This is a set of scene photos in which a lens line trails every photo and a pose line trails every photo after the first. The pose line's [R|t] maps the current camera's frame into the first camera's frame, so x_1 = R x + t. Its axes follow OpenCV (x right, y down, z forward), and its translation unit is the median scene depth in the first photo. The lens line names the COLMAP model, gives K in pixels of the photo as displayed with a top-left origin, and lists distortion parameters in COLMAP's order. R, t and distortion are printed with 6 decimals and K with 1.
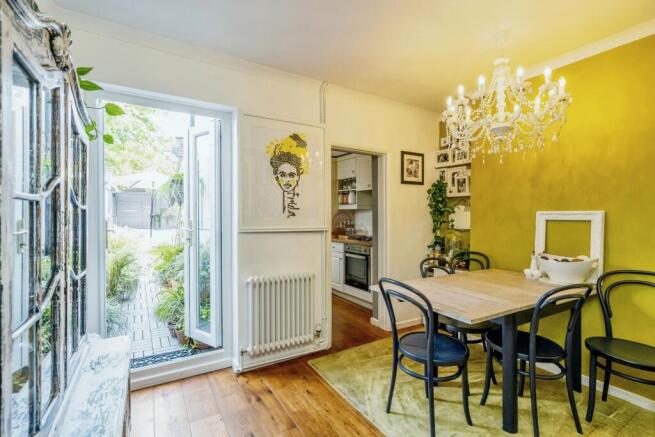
lens RADIAL K [[304.6, 0, 325.0], [0, 304.6, 215.9], [0, 0, 1]] dist [-0.001318, -0.000827]
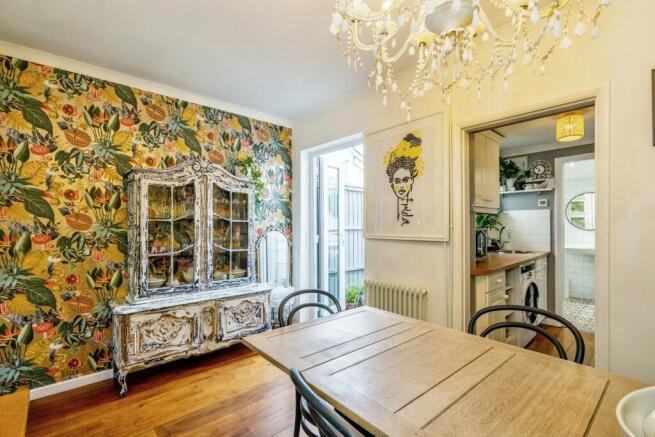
lens RADIAL K [[304.6, 0, 326.4], [0, 304.6, 225.2], [0, 0, 1]] dist [-0.001318, -0.000827]
pose [[0.189360, -0.007797, -0.981877, 0.763138], [0.002794, 0.999969, -0.007402, 0.011267], [0.981904, -0.001341, 0.189376, 0.588045]]
